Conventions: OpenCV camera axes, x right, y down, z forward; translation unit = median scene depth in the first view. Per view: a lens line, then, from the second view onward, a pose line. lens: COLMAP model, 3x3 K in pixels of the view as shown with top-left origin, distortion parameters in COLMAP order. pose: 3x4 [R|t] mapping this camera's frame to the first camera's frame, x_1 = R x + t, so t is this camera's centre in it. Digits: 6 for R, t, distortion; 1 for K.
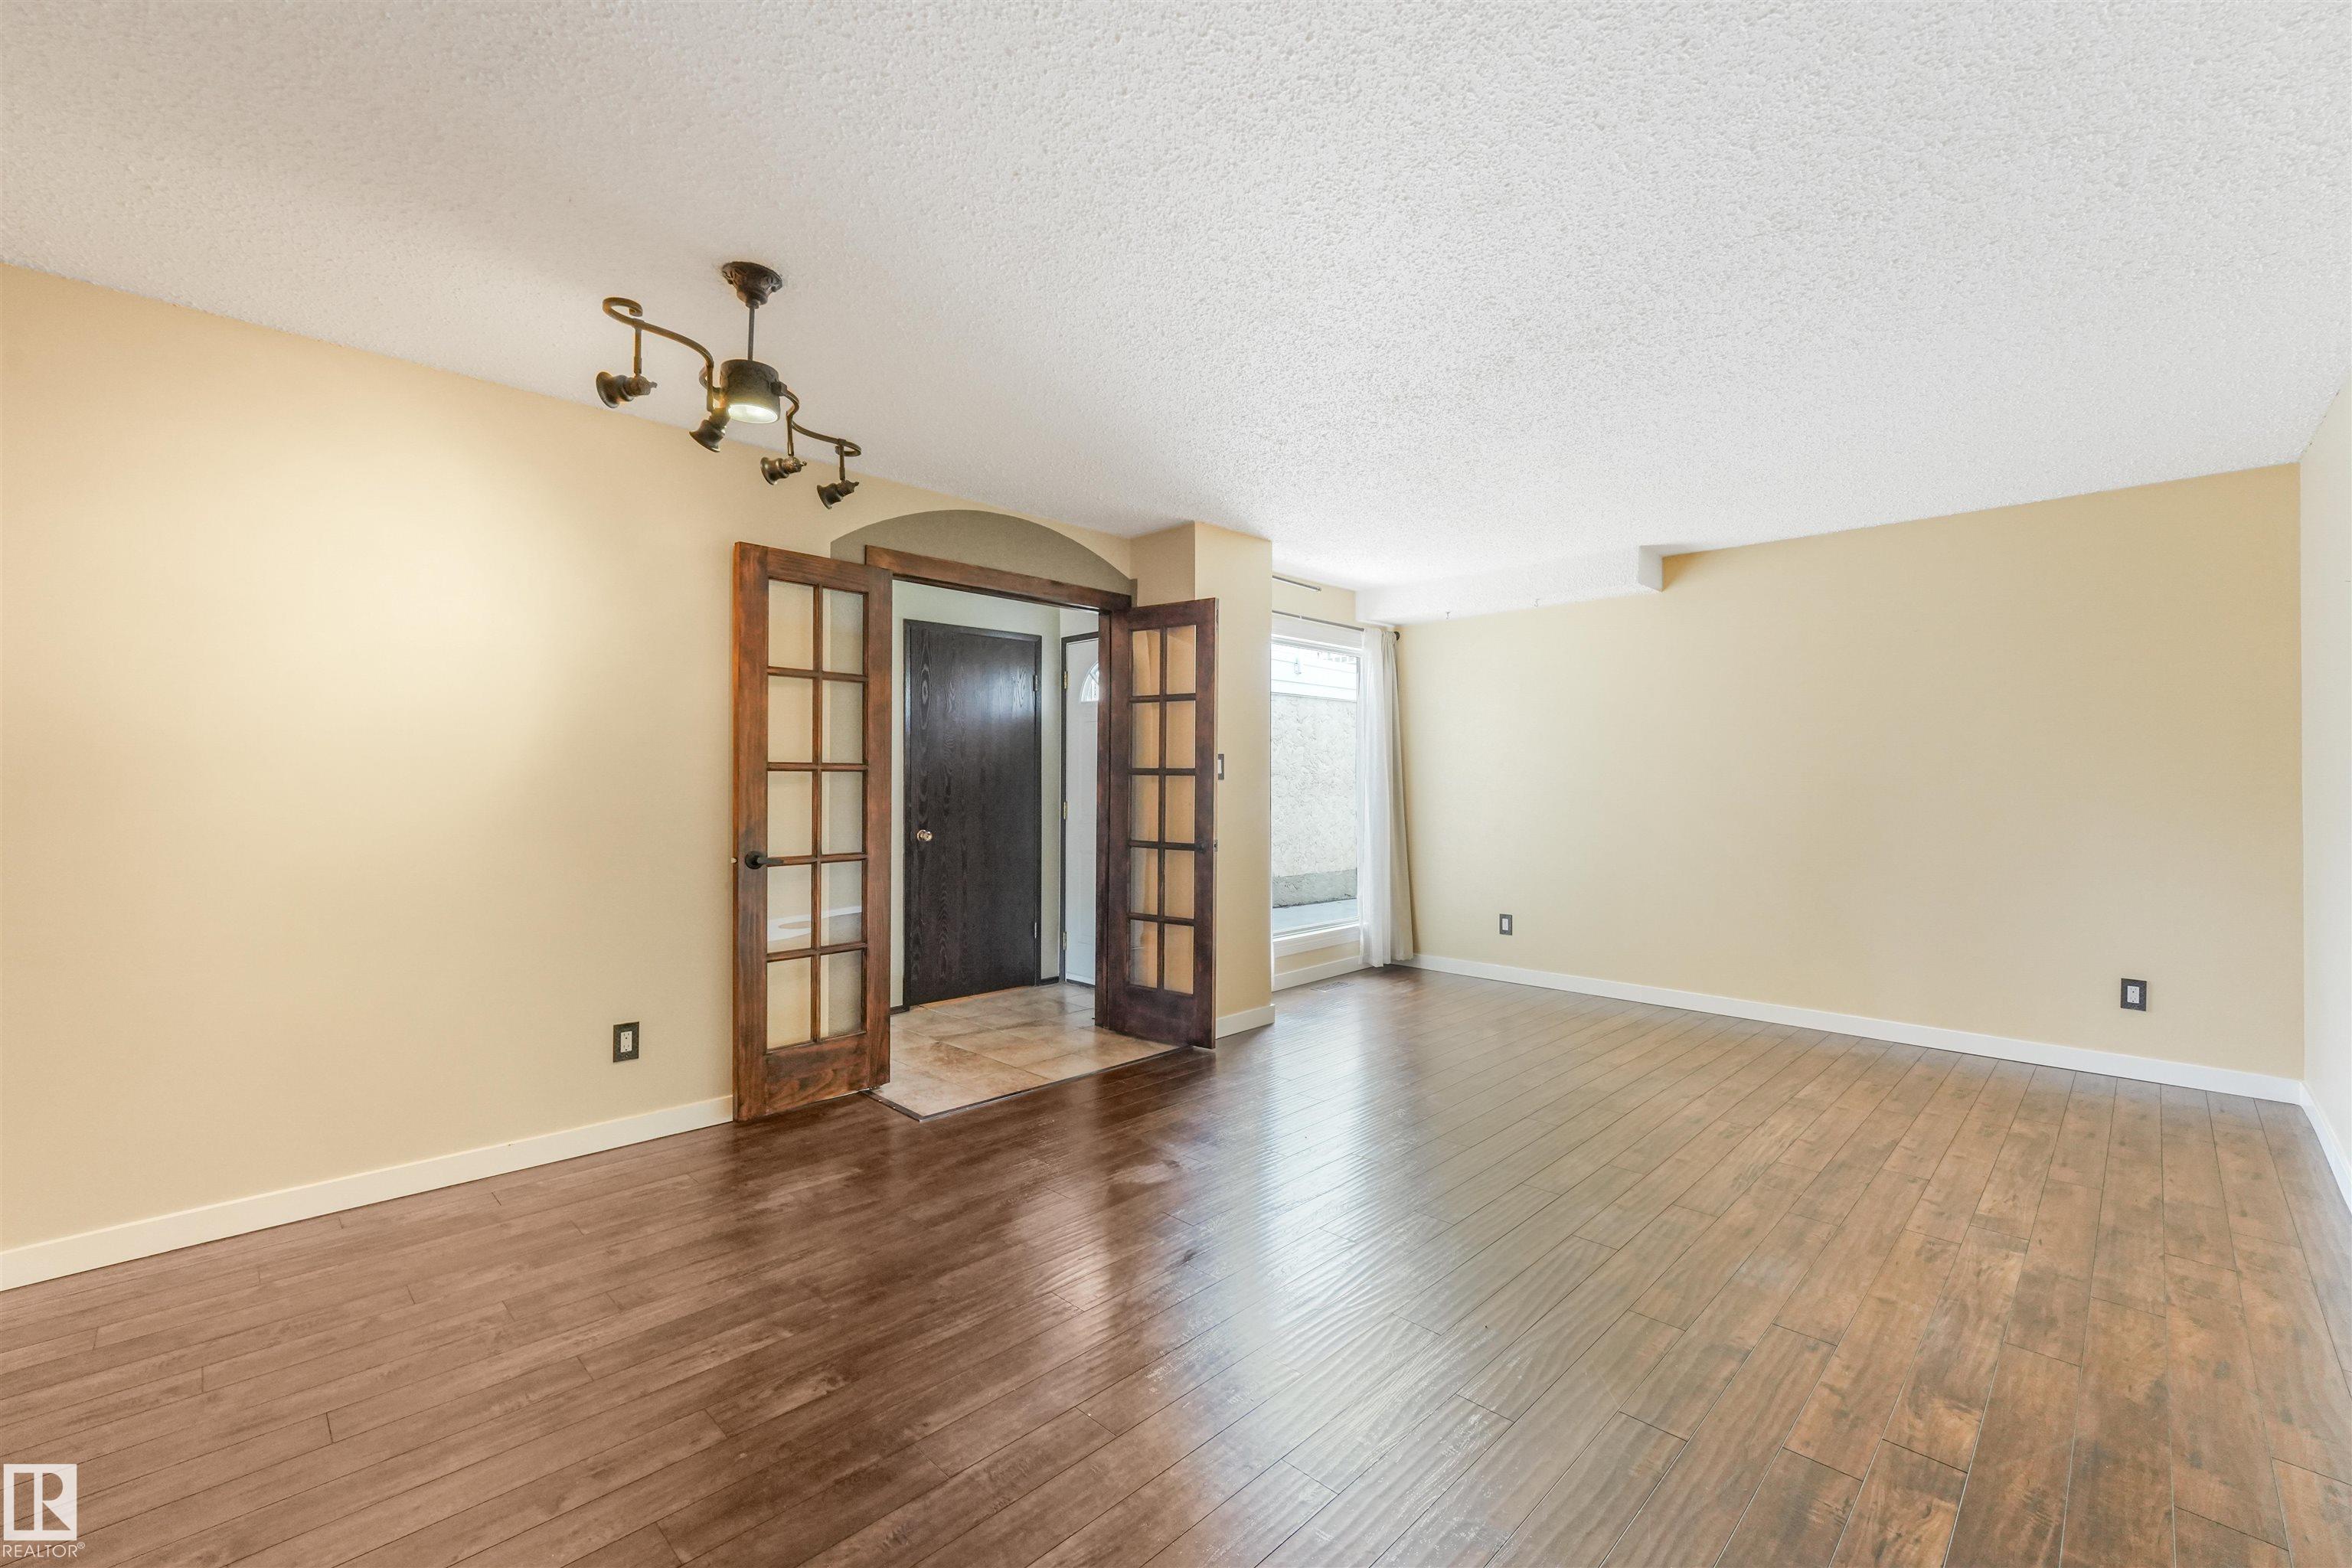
lens RADIAL K [[991.7, 0, 1179.0], [0, 991.7, 776.6], [0, 0, 1]] dist [-0.001433, -0.000711]
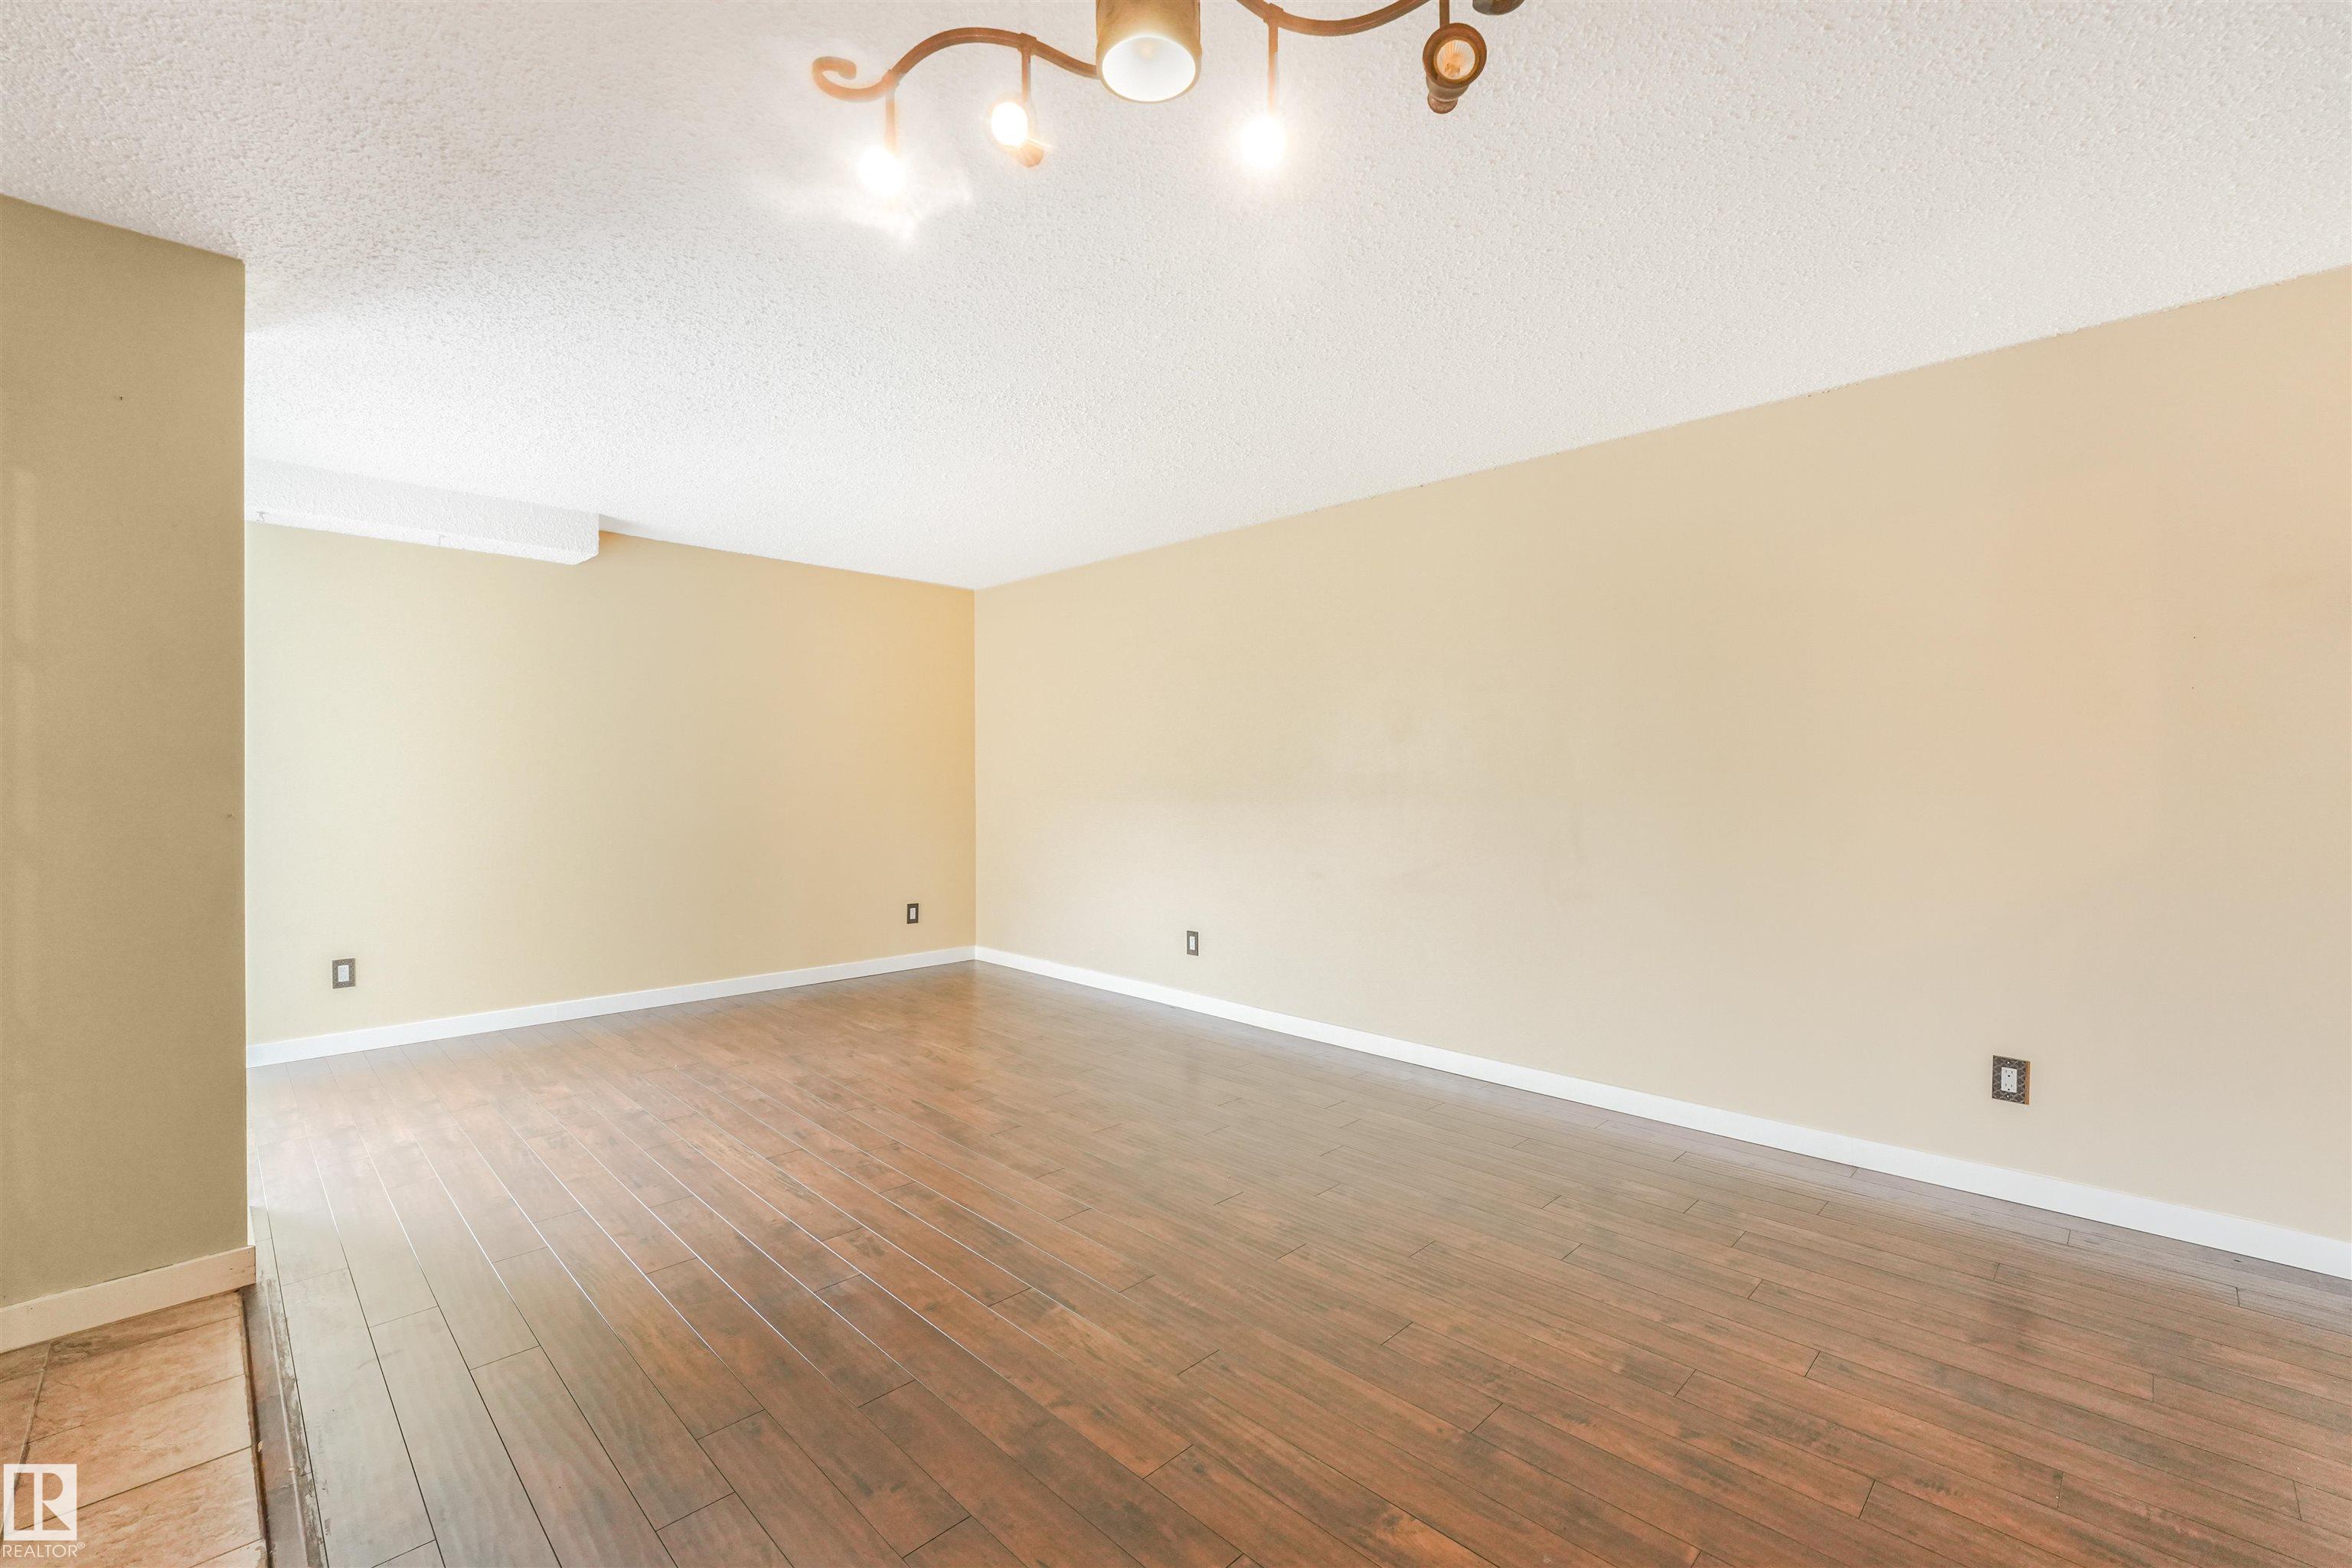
lens RADIAL K [[986.8, 0, 1176.0], [0, 986.8, 784.0], [0, 0, 1]] dist [0.001905, 0.000640]
pose [[-0.003178, -0.007249, 0.999969, -0.650664], [-0.010885, 0.999915, 0.007214, -0.000553], [-0.999936, -0.010862, -0.003257, 0.666391]]
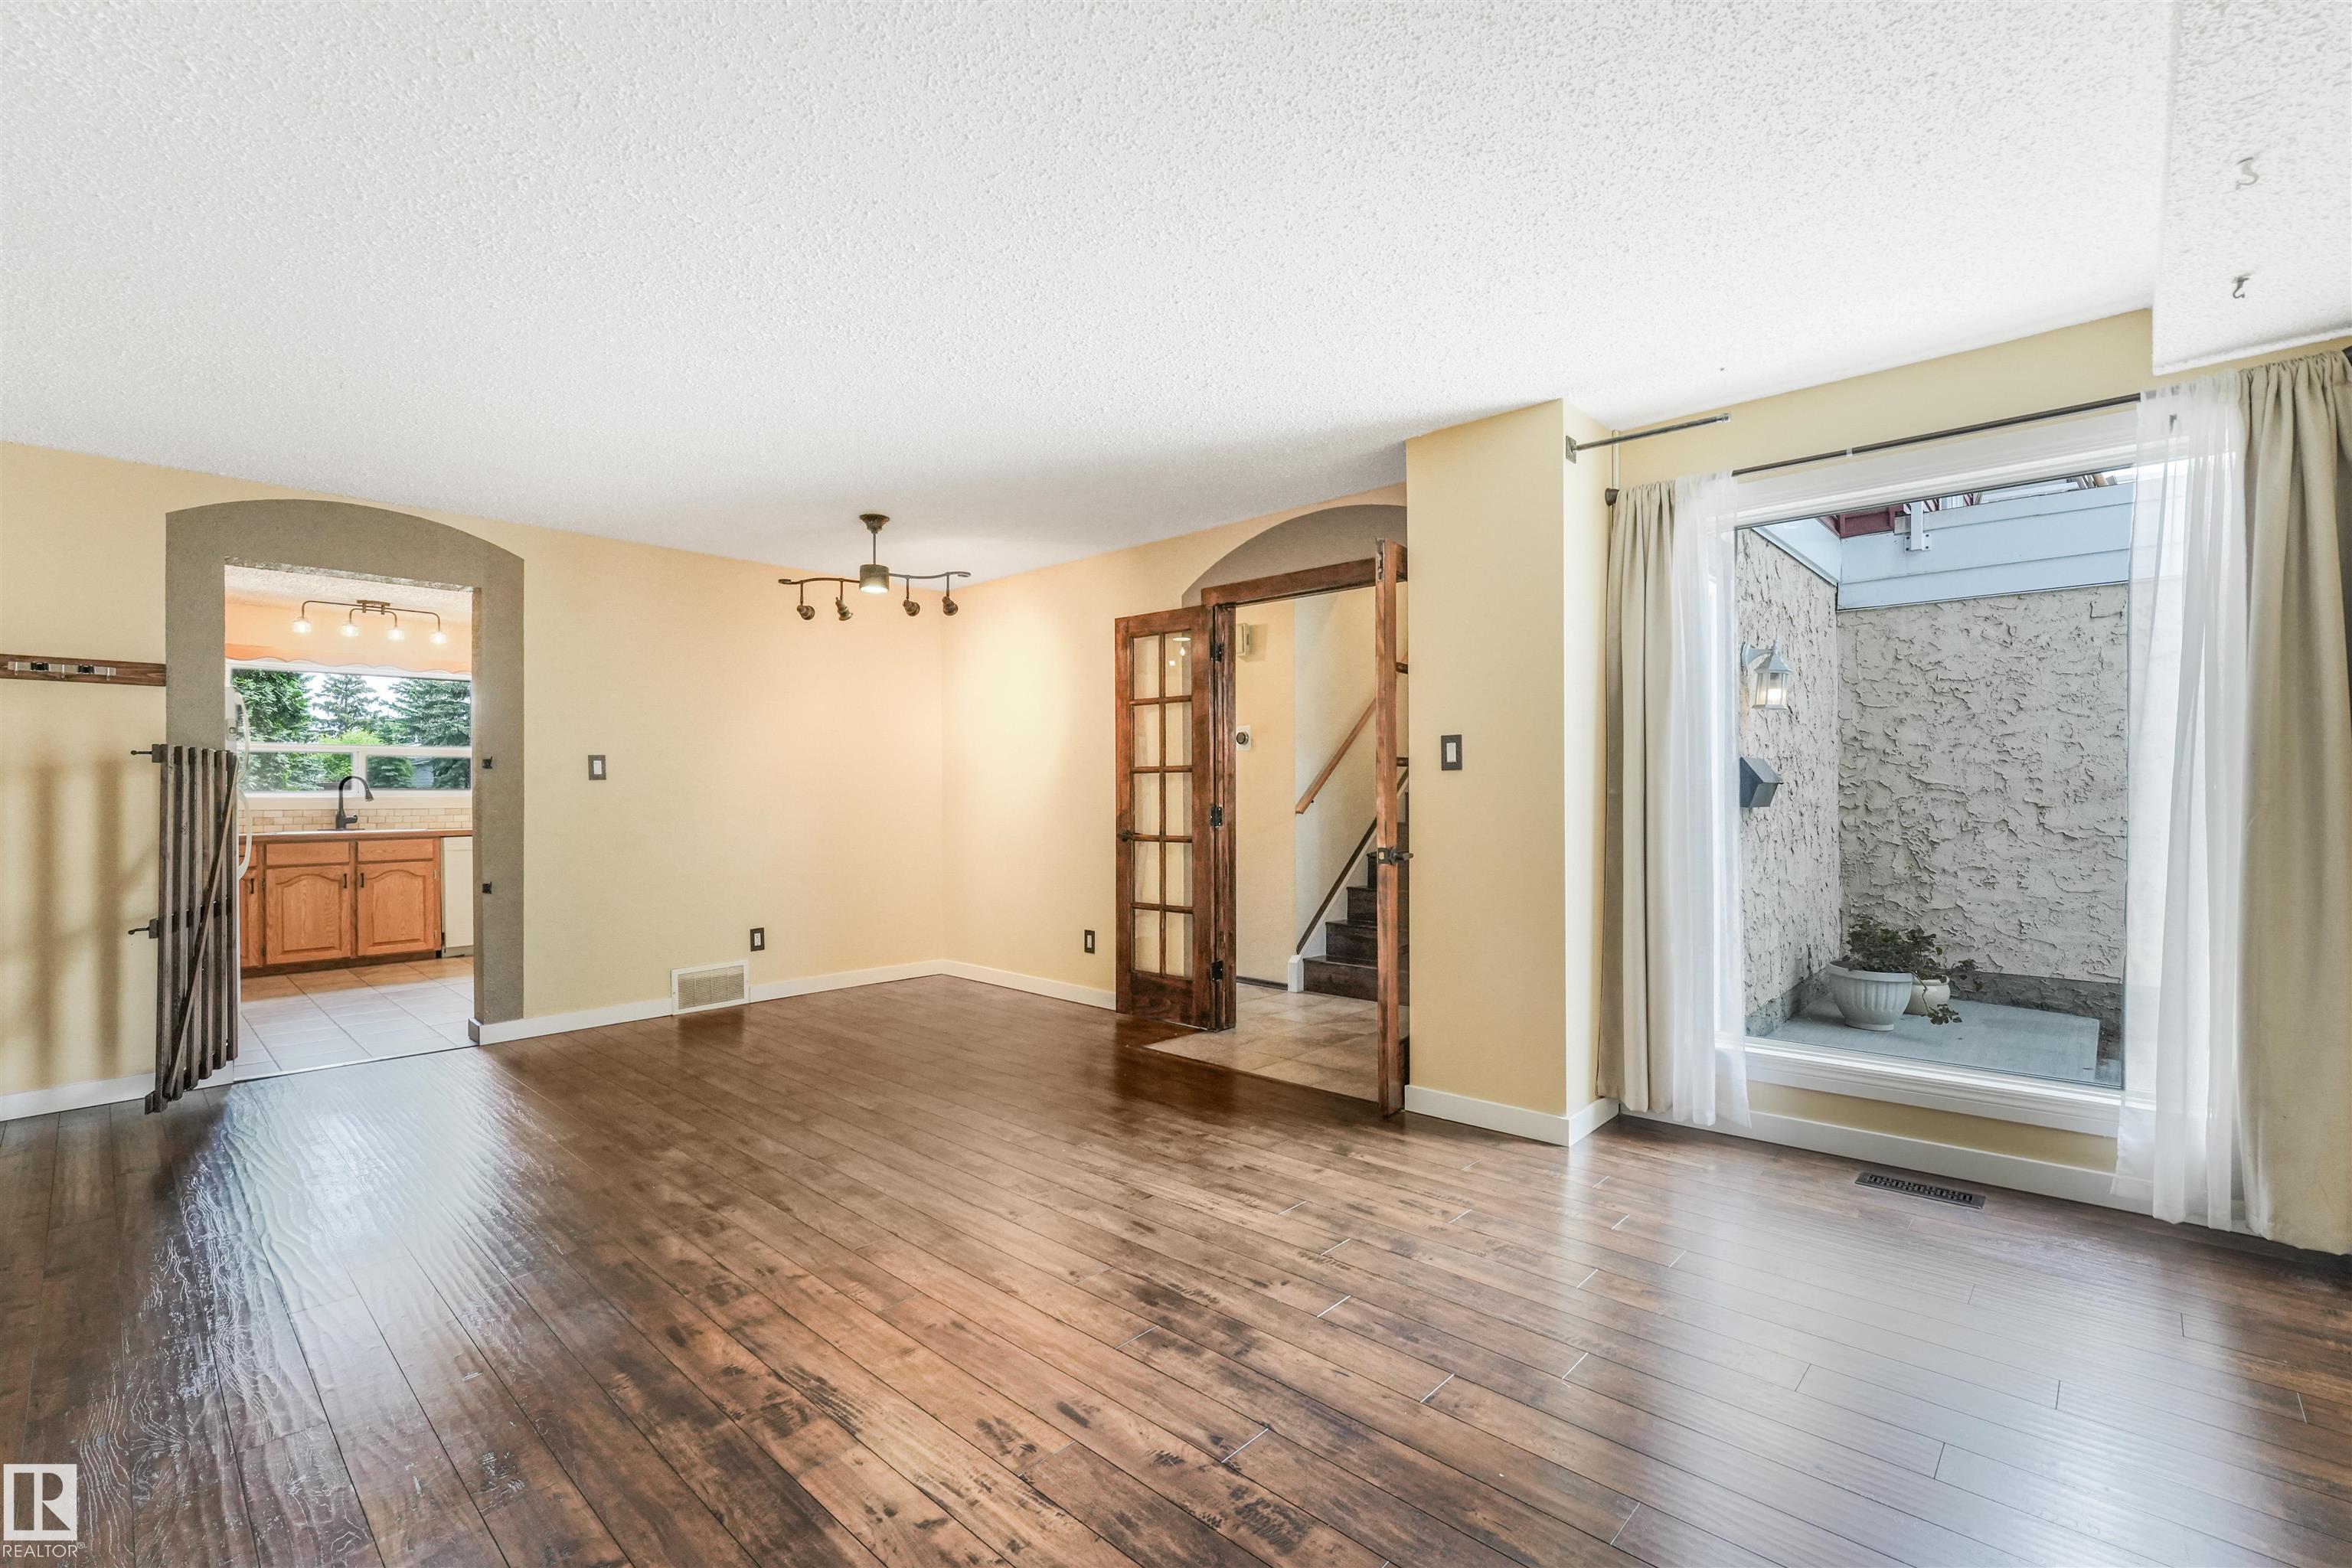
lens RADIAL K [[1004.0, 0, 1185.4], [0, 1004.0, 787.0], [0, 0, 1]] dist [-0.001611, -0.000432]
pose [[0.042481, -0.005052, -0.999085, 1.032086], [0.013510, 0.999899, -0.004481, 0.020493], [0.999006, -0.013308, 0.042545, 1.019646]]
